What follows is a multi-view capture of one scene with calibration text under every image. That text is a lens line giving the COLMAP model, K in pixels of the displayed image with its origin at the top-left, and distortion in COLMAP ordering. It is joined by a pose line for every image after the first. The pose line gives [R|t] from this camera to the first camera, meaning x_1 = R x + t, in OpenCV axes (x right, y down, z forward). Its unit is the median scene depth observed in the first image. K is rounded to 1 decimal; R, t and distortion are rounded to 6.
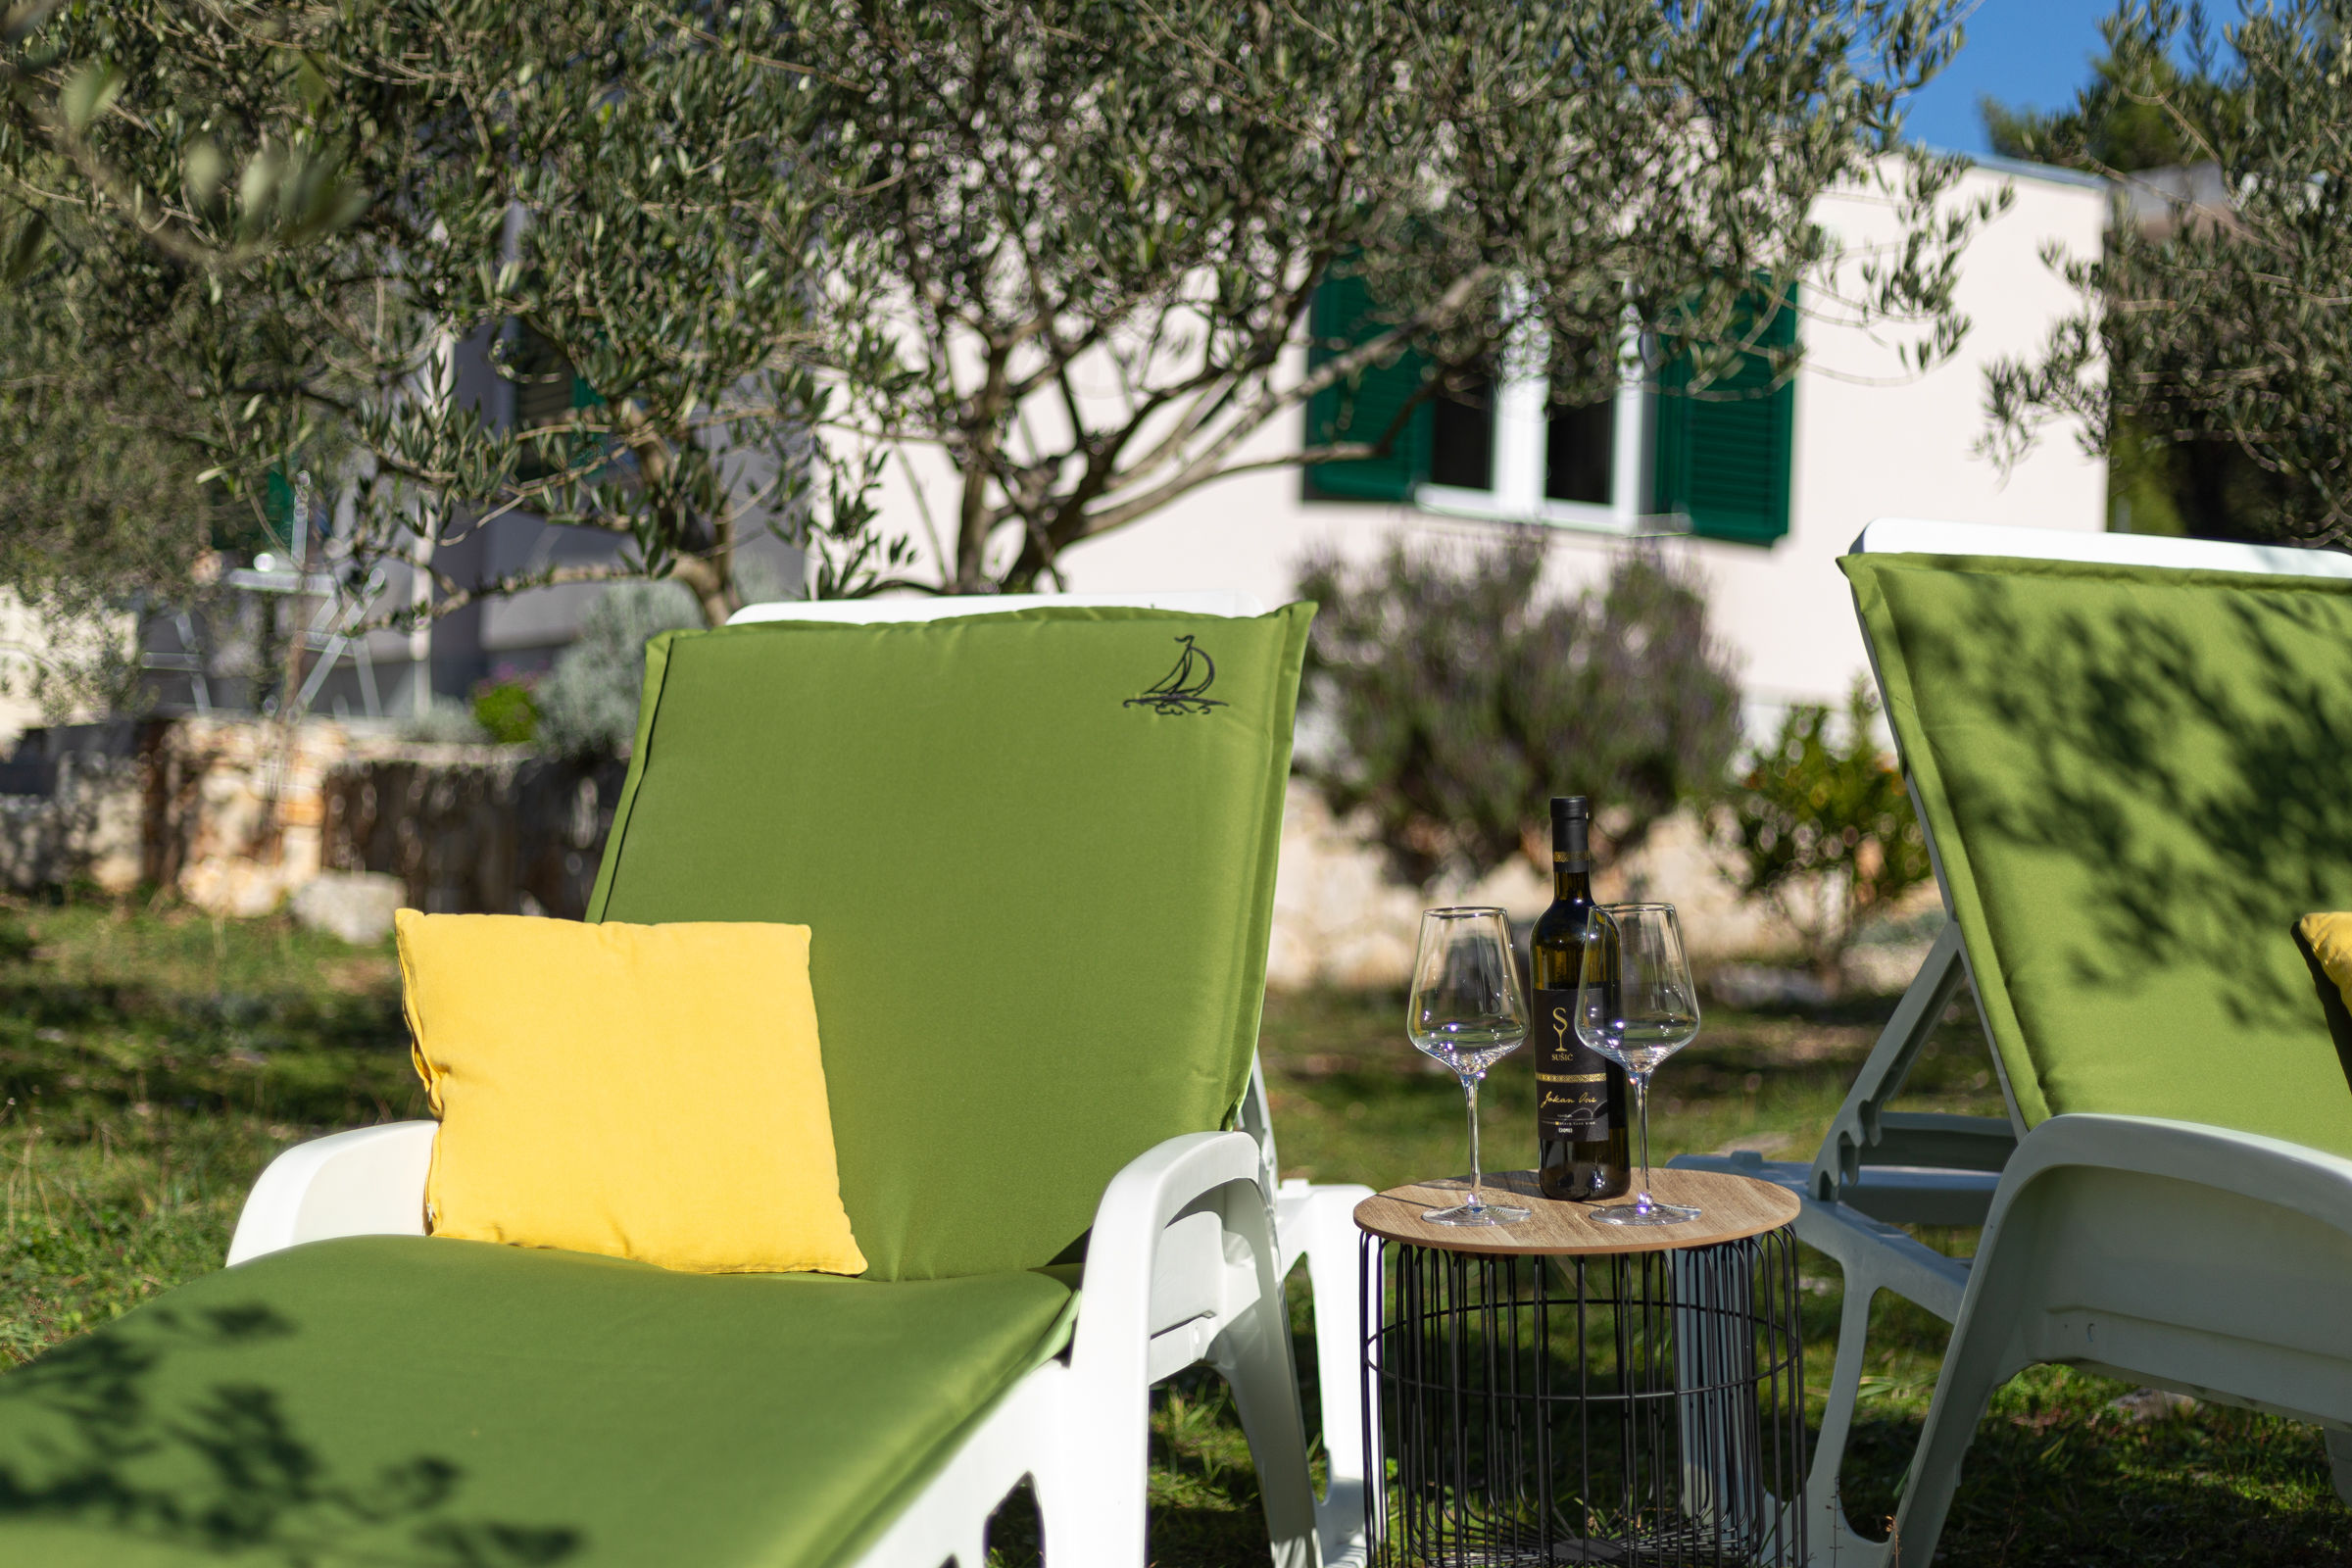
lens RADIAL K [[3510.6, 0, 1176.0], [0, 3510.6, 784.0], [0, 0, 1]] dist [0.014700, 0.007954]
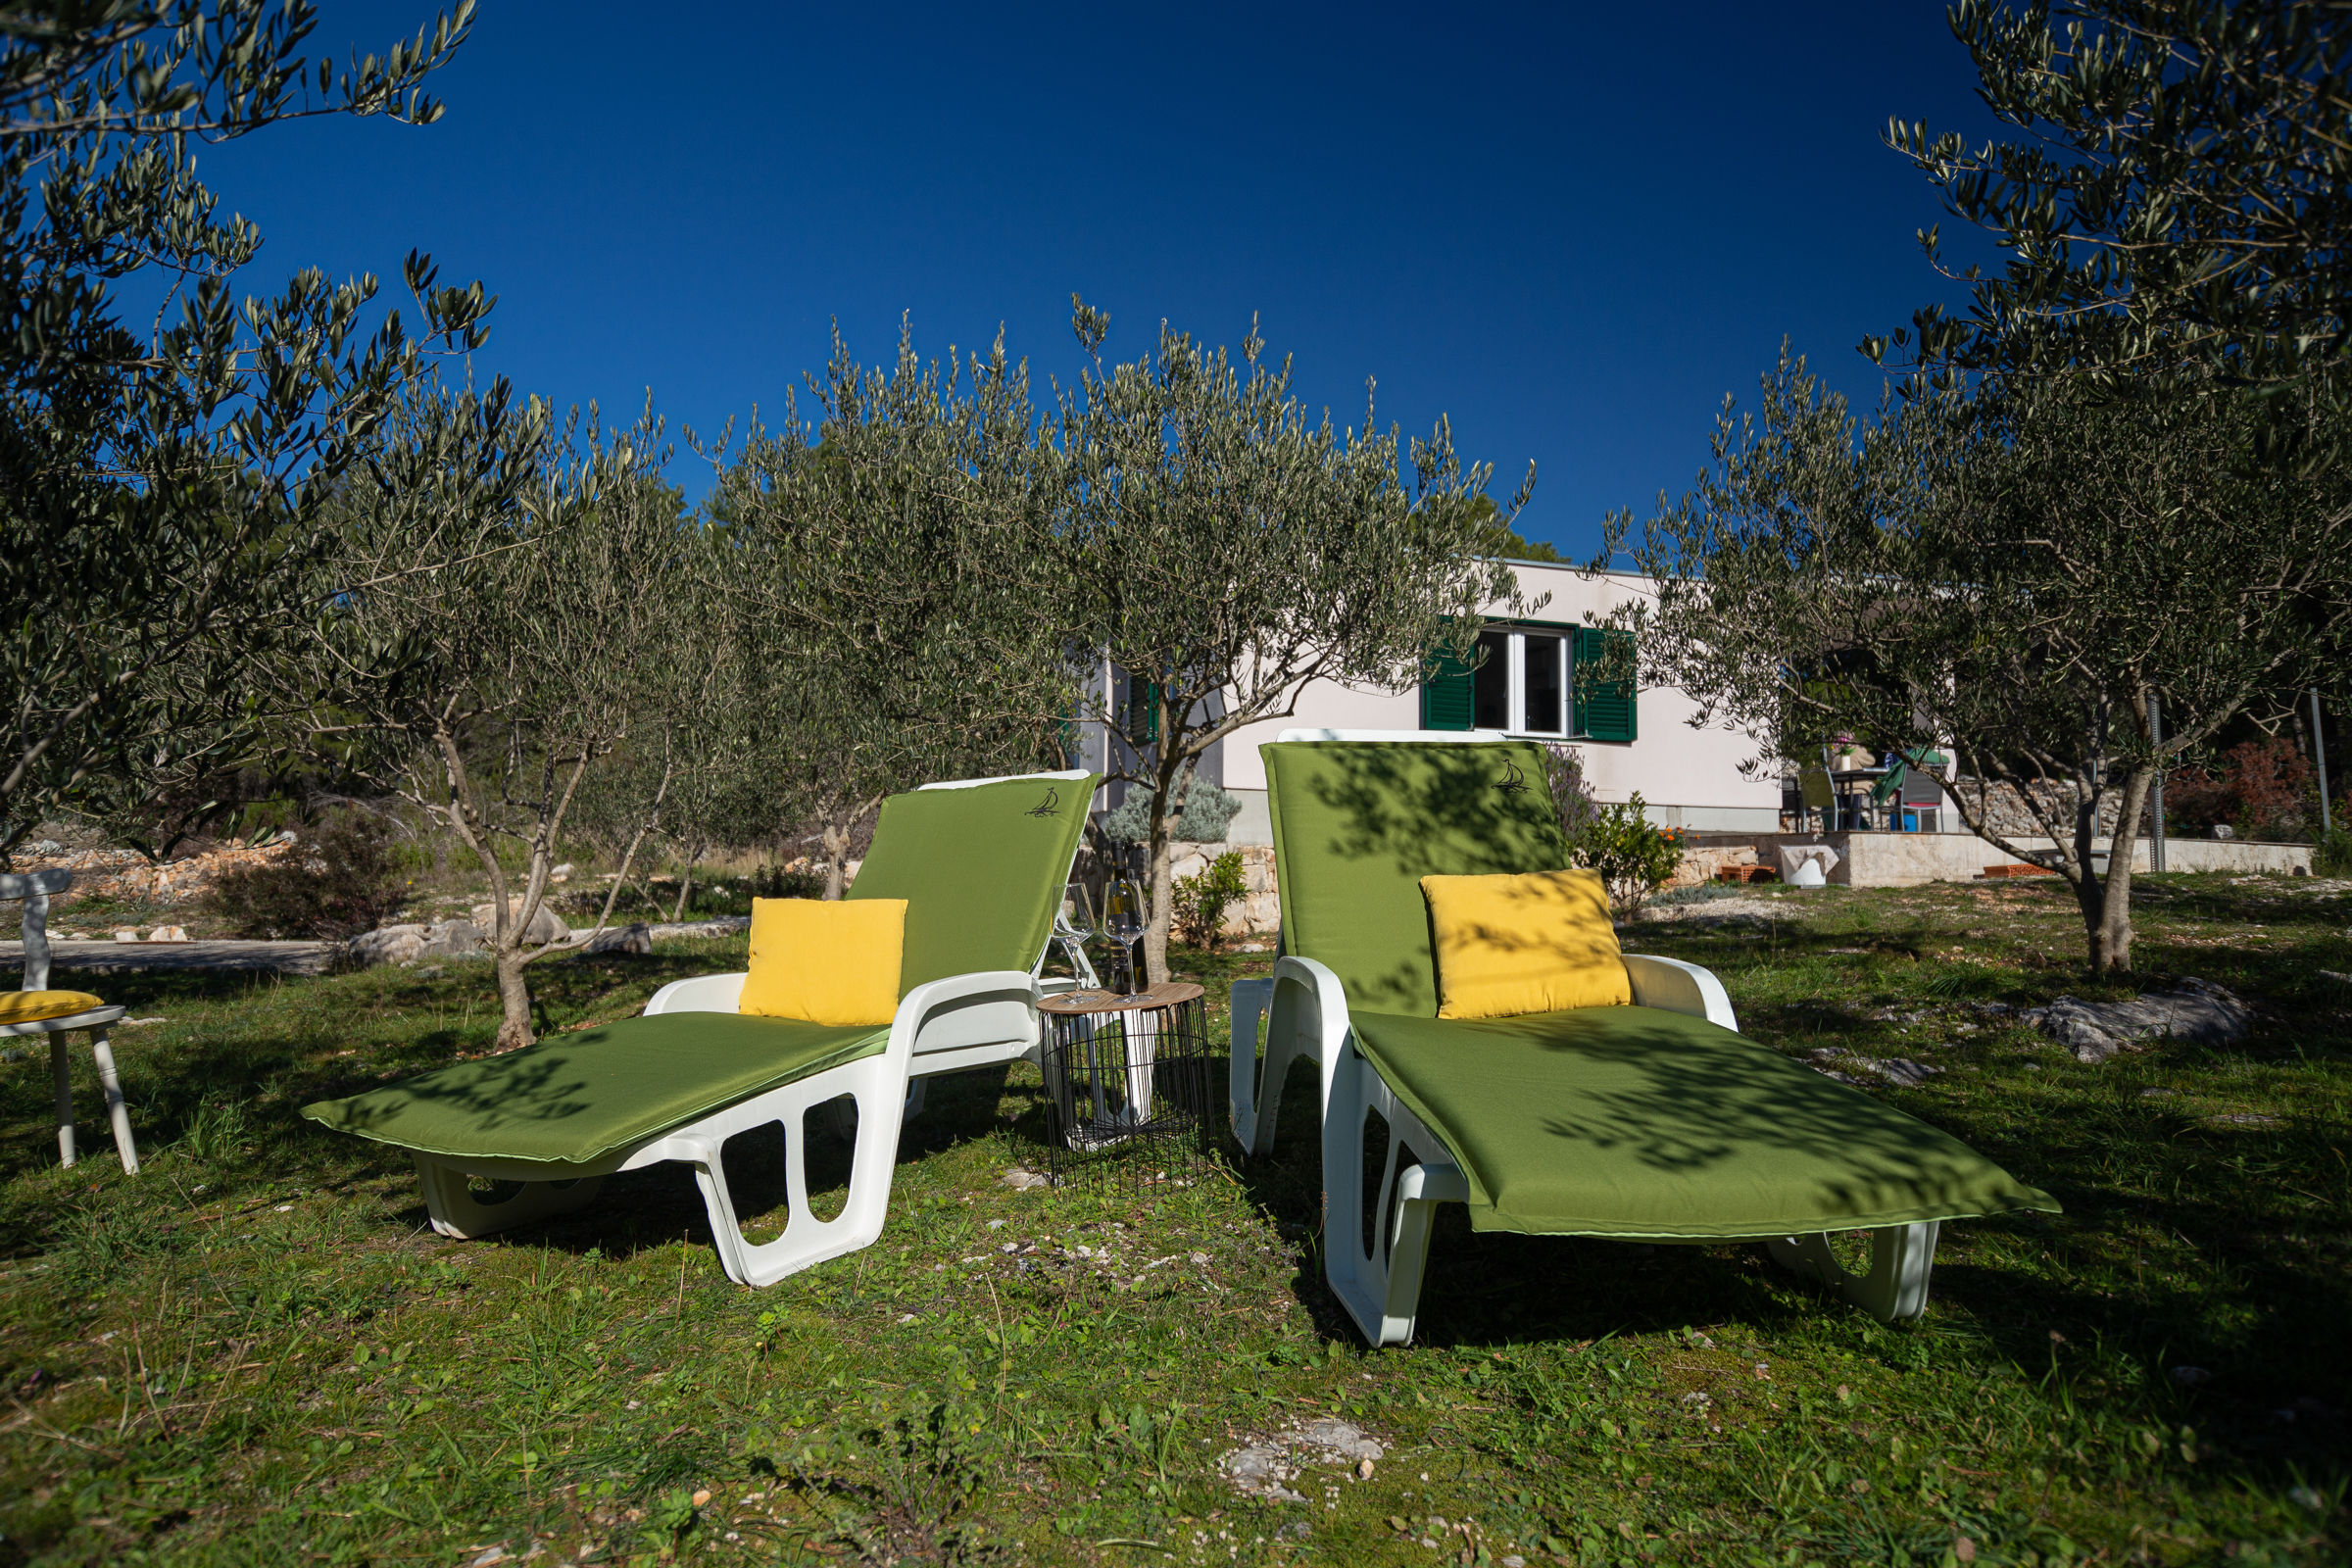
lens RADIAL K [[1371.1, 0, 1166.5], [0, 1371.1, 799.2], [0, 0, 1]] dist [-0.006737, -0.000911]
pose [[0.973873, -0.044258, -0.222737, 0.170144], [0.034998, 0.998358, -0.045355, 0.009024], [0.224379, 0.036374, 0.973823, 0.007334]]
